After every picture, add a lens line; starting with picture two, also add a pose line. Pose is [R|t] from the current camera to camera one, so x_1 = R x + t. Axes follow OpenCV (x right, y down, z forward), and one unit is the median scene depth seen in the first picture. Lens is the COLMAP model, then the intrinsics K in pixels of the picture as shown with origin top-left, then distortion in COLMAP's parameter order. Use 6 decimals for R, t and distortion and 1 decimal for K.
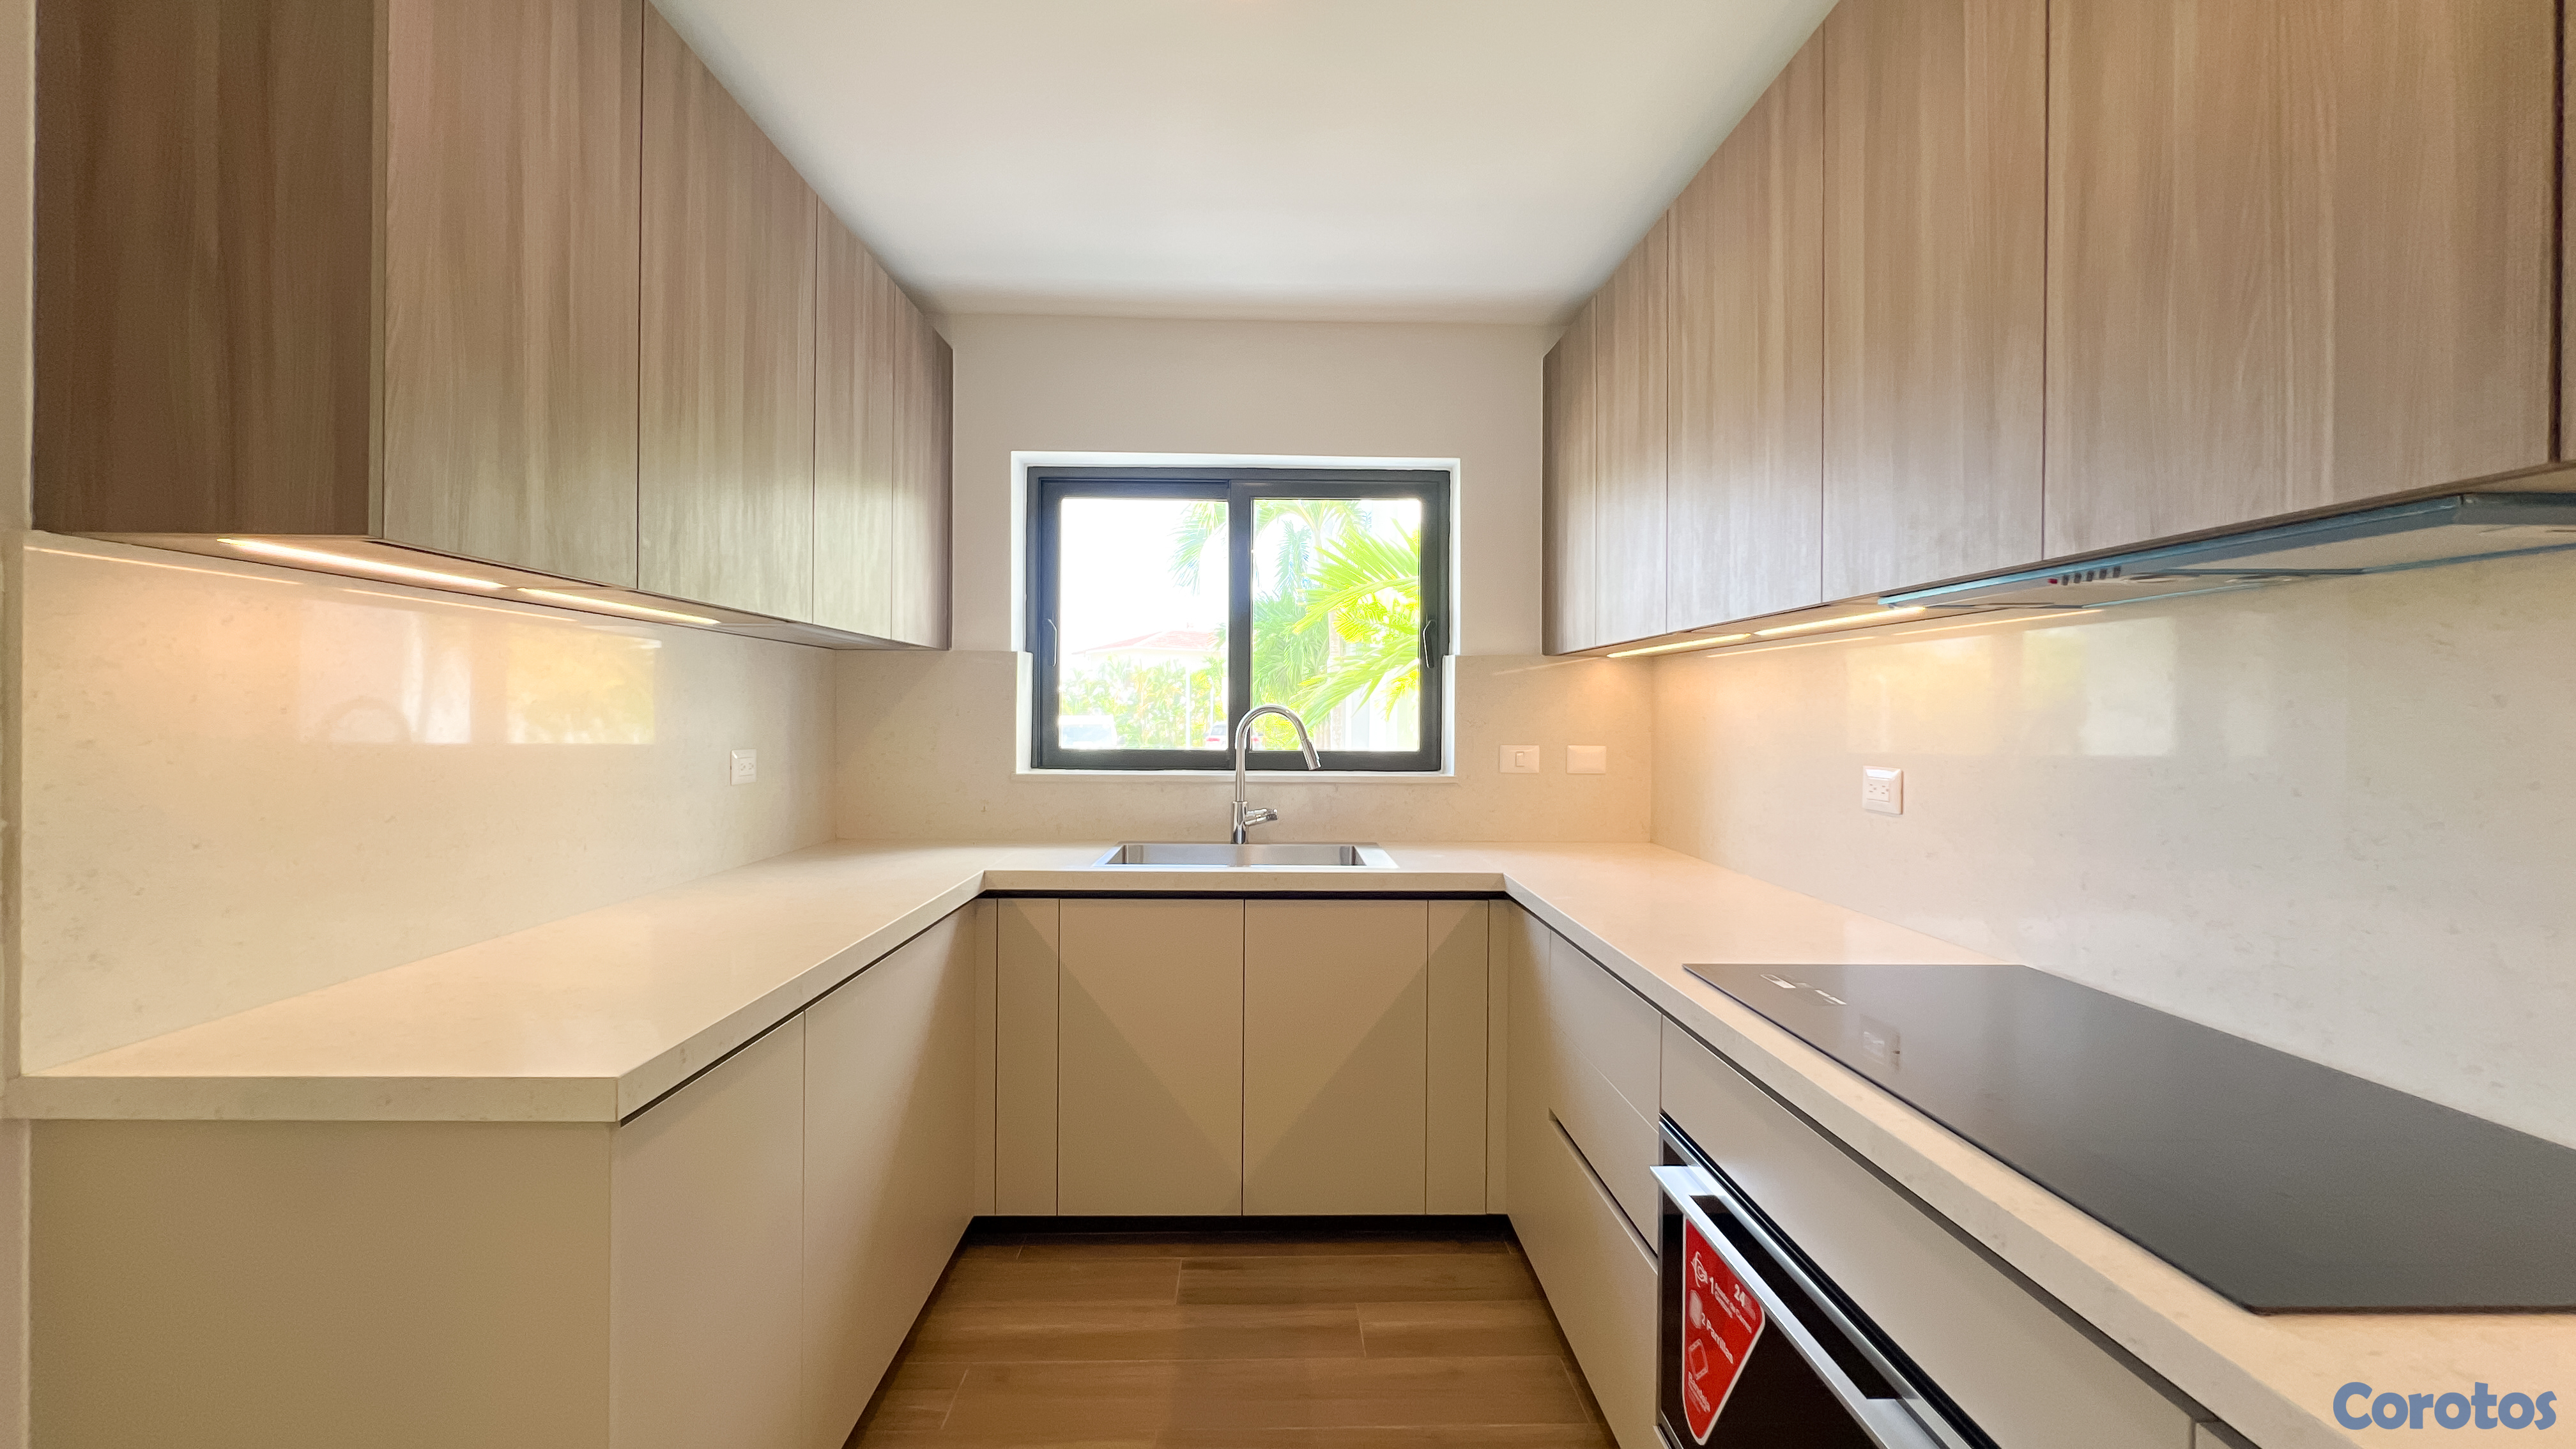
lens RADIAL K [[1045.1, 0, 1288.0], [0, 1045.1, 724.5], [0, 0, 1]] dist [-0.000041, -0.000006]
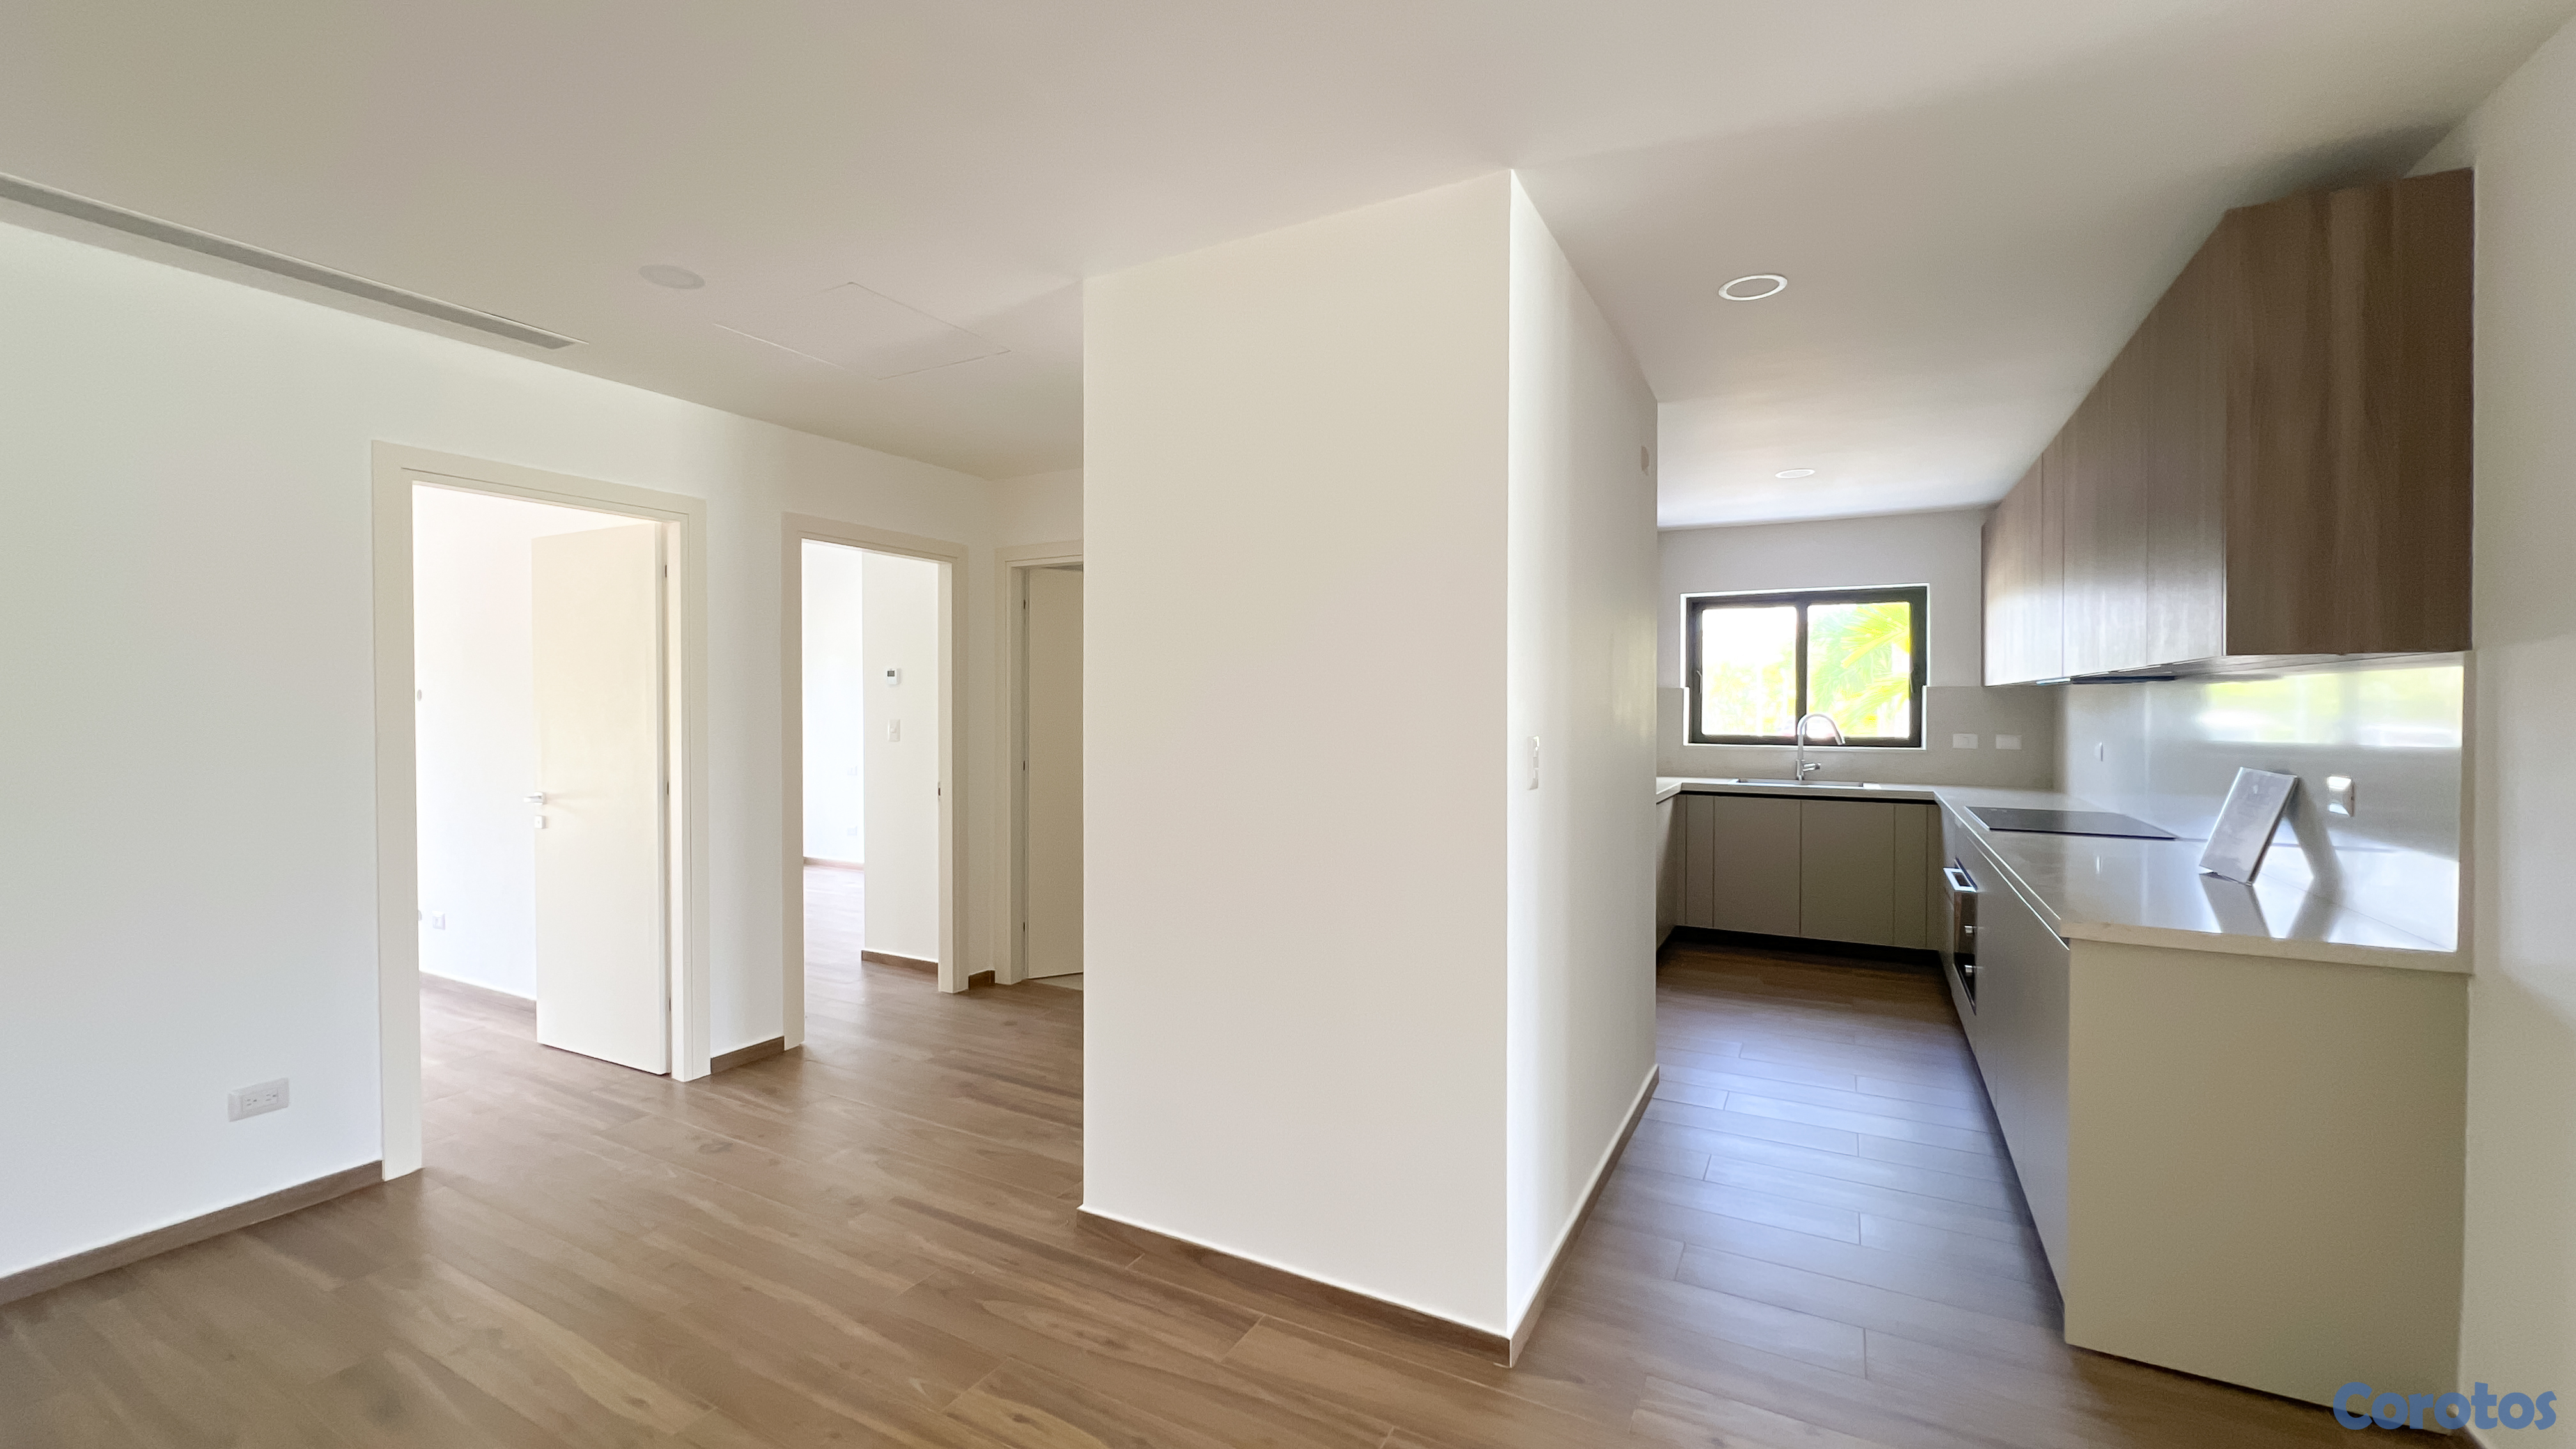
lens RADIAL K [[1045.0, 0, 1288.0], [0, 1045.0, 724.5], [0, 0, 1]] dist [-0.000041, -0.000006]
pose [[0.869643, 0.008414, -0.493610, 0.086307], [-0.001515, 0.999896, 0.014375, -0.023675], [0.493679, -0.011754, 0.869565, -1.174933]]
